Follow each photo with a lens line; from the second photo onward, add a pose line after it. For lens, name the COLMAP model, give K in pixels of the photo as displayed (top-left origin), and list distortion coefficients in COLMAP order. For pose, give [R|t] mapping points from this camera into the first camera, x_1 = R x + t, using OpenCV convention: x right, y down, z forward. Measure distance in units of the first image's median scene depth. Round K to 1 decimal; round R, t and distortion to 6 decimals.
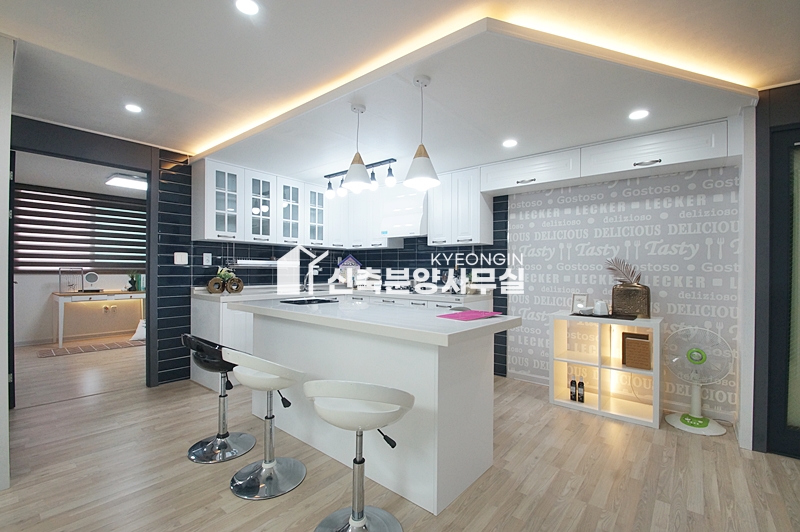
lens RADIAL K [[353.8, 0, 398.1], [0, 353.8, 268.8], [0, 0, 1]] dist [0.004603, -0.012580]
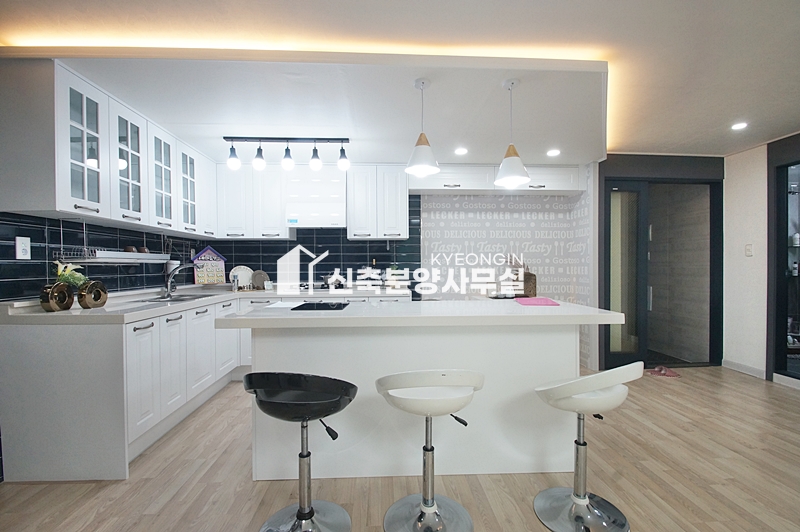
lens RADIAL K [[353.8, 0, 399.5], [0, 353.8, 270.5], [0, 0, 1]] dist [0.004603, -0.012580]
pose [[0.738254, -0.021639, 0.674176, -0.534296], [0.008897, 0.999711, 0.022345, -0.001032], [-0.674465, -0.010498, 0.738232, 0.263399]]
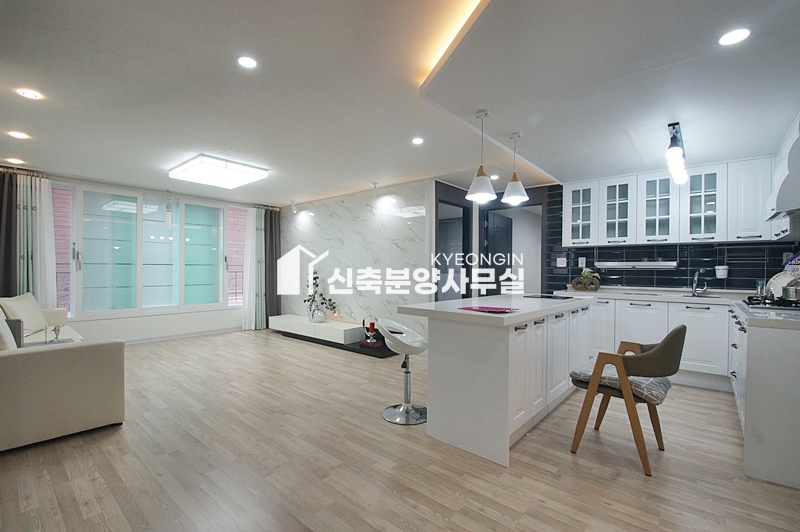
lens RADIAL K [[353.8, 0, 400.2], [0, 353.8, 268.8], [0, 0, 1]] dist [0.004603, -0.012580]
pose [[-0.013446, -0.007862, -0.999879, 0.768917], [-0.005910, 0.999952, -0.007783, 0.009423], [0.999892, 0.005805, -0.013492, 0.437769]]
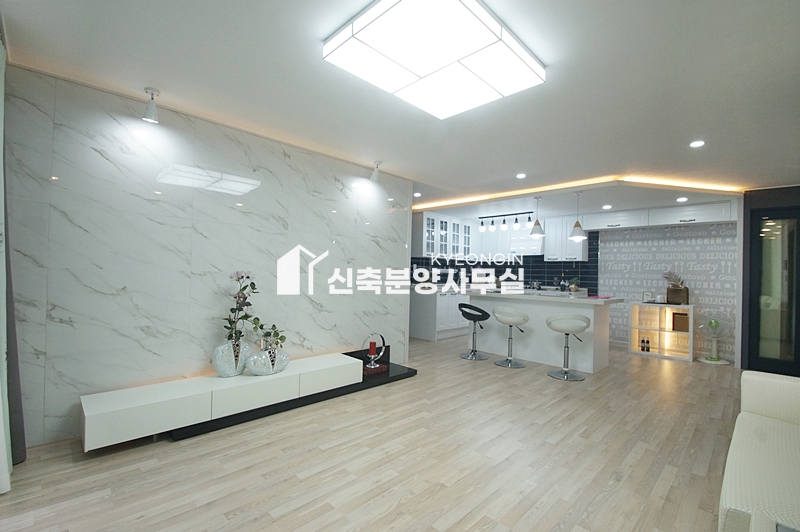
lens RADIAL K [[353.8, 0, 399.4], [0, 353.8, 269.6], [0, 0, 1]] dist [0.004603, -0.012580]
pose [[0.994706, 0.015695, -0.101559, -0.491460], [-0.016852, 0.999802, -0.010550, 0.001844], [0.101373, 0.012206, 0.994774, -0.804666]]
